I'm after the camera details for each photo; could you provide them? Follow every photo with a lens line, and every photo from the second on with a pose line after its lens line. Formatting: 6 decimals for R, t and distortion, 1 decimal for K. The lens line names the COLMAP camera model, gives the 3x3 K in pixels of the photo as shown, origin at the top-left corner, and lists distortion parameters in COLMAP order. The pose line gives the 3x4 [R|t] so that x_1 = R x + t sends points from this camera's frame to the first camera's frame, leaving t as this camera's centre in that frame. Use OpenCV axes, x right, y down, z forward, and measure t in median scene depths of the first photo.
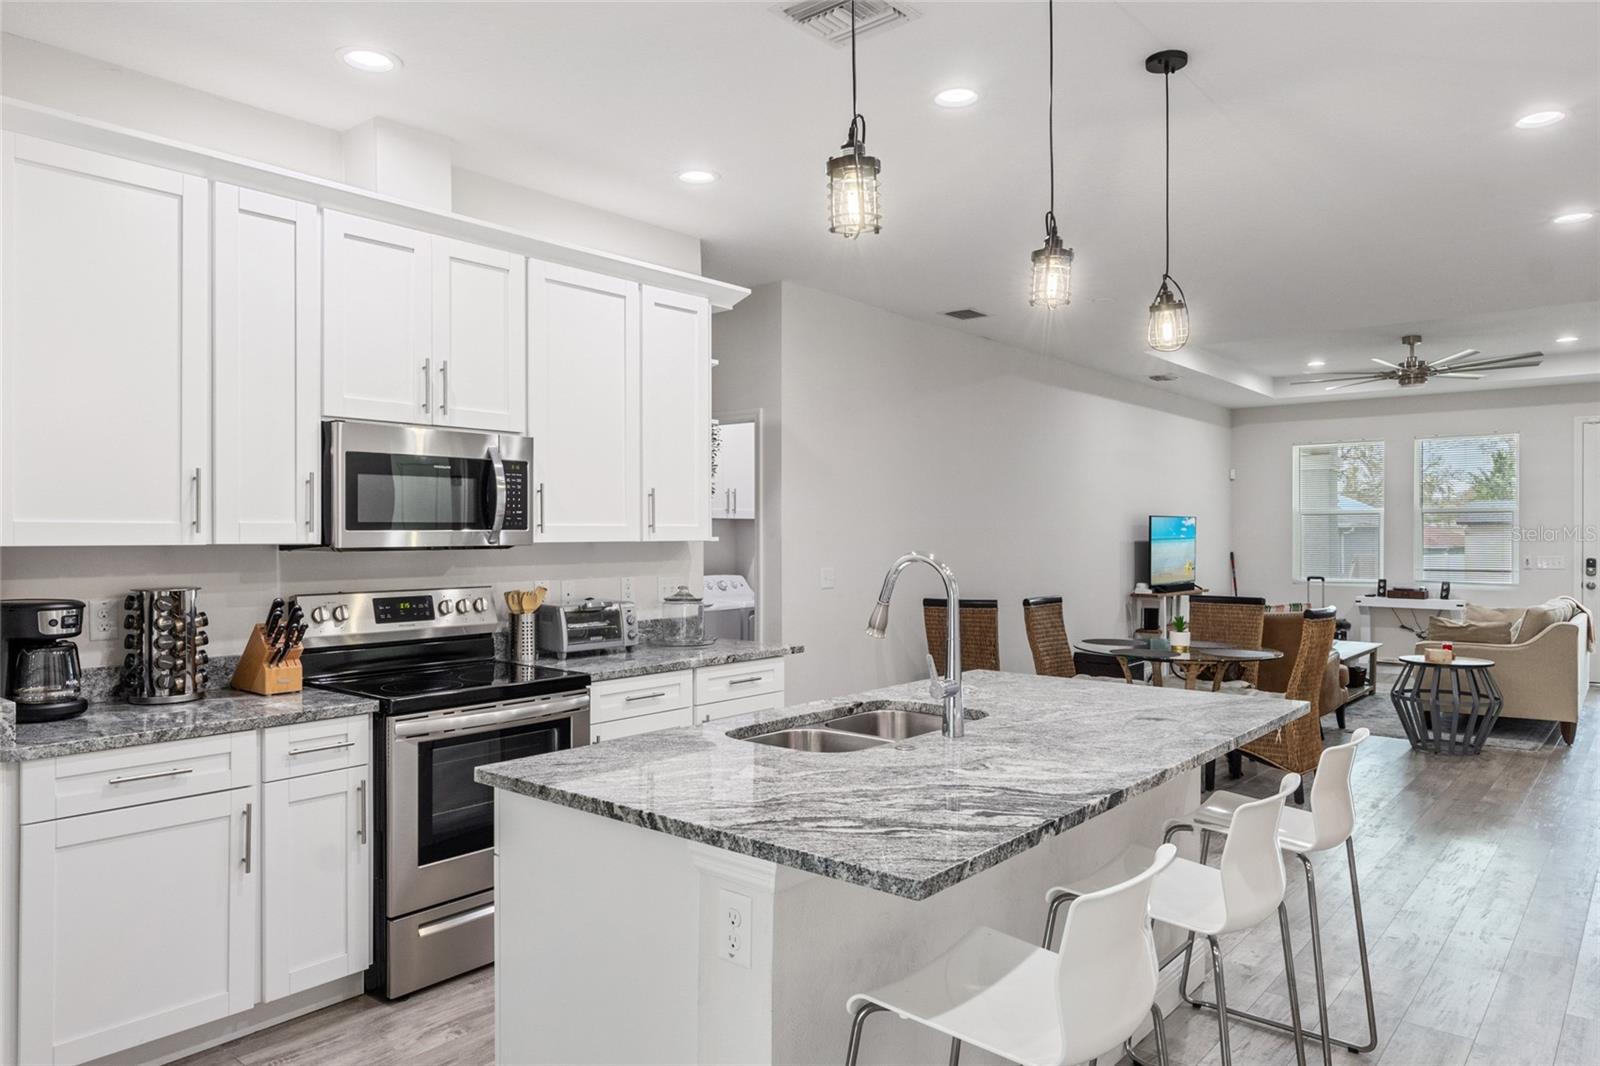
lens RADIAL K [[1061.5, 0, 818.9], [0, 1061.5, 530.1], [0, 0, 1]] dist [-0.002922, -0.003084]
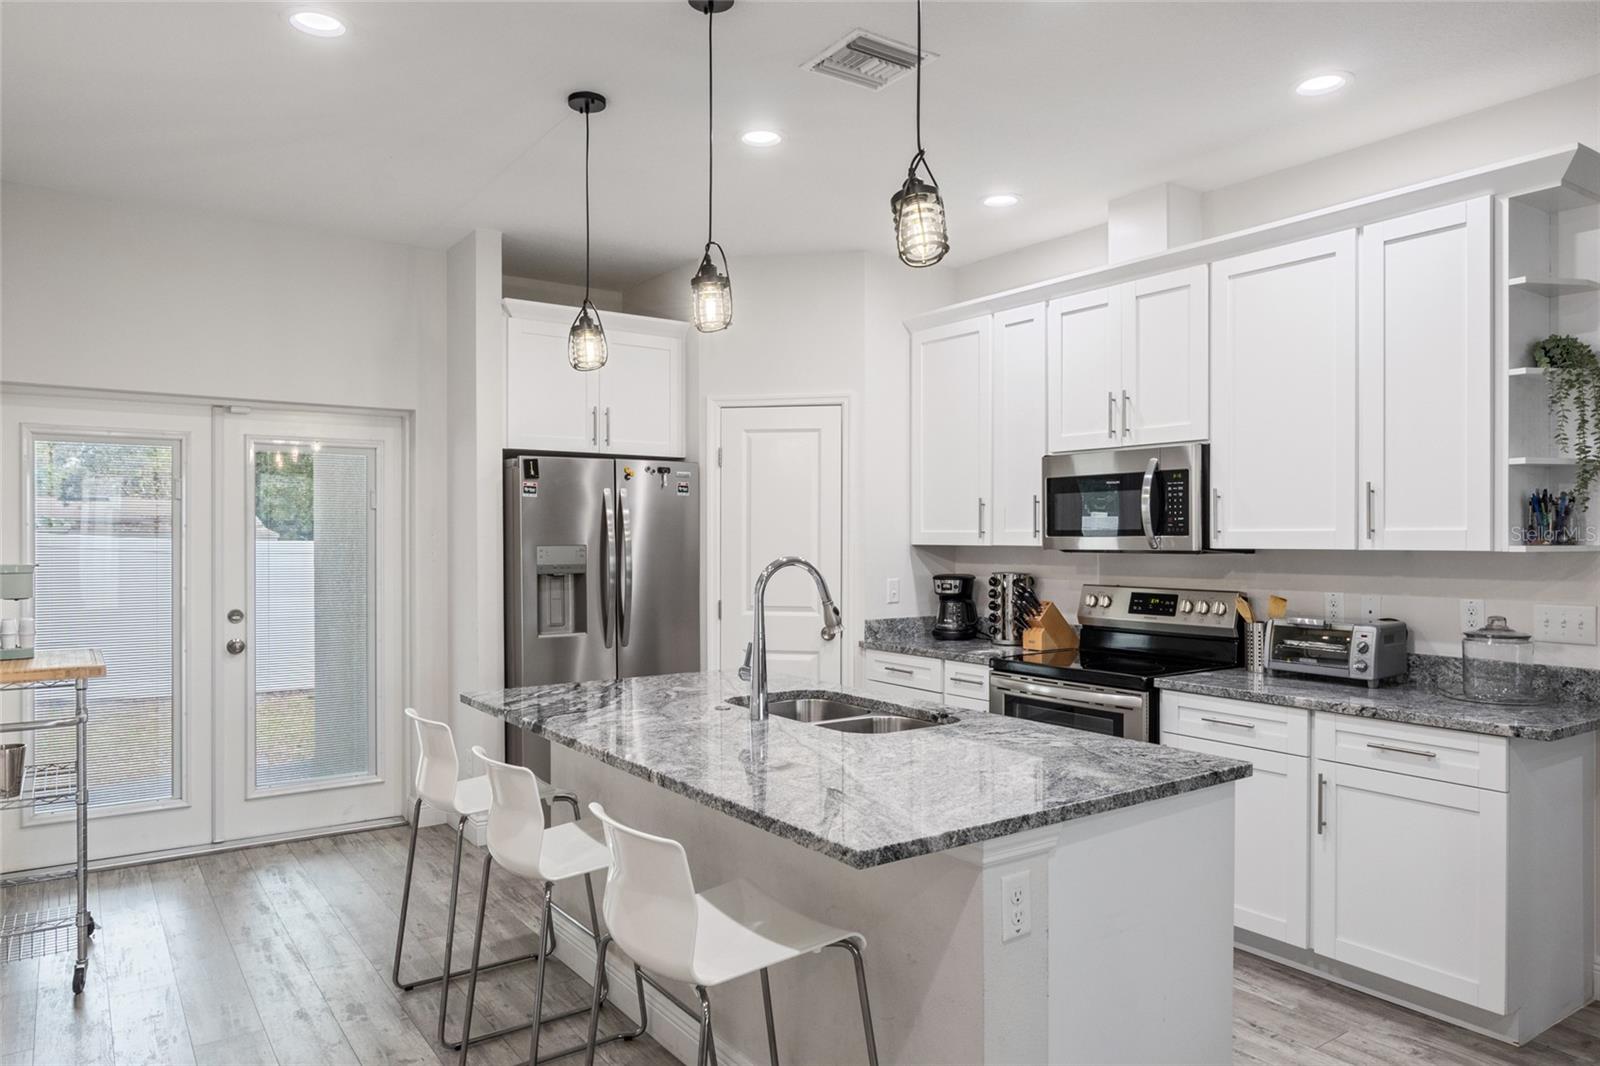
lens RADIAL K [[1061.5, 0, 818.9], [0, 1061.5, 530.1], [0, 0, 1]] dist [-0.002922, -0.003084]
pose [[-0.272135, -0.007610, -0.962229, 0.848433], [-0.000595, 0.999970, -0.007740, 0.002657], [0.962259, -0.001534, -0.272132, 0.983955]]
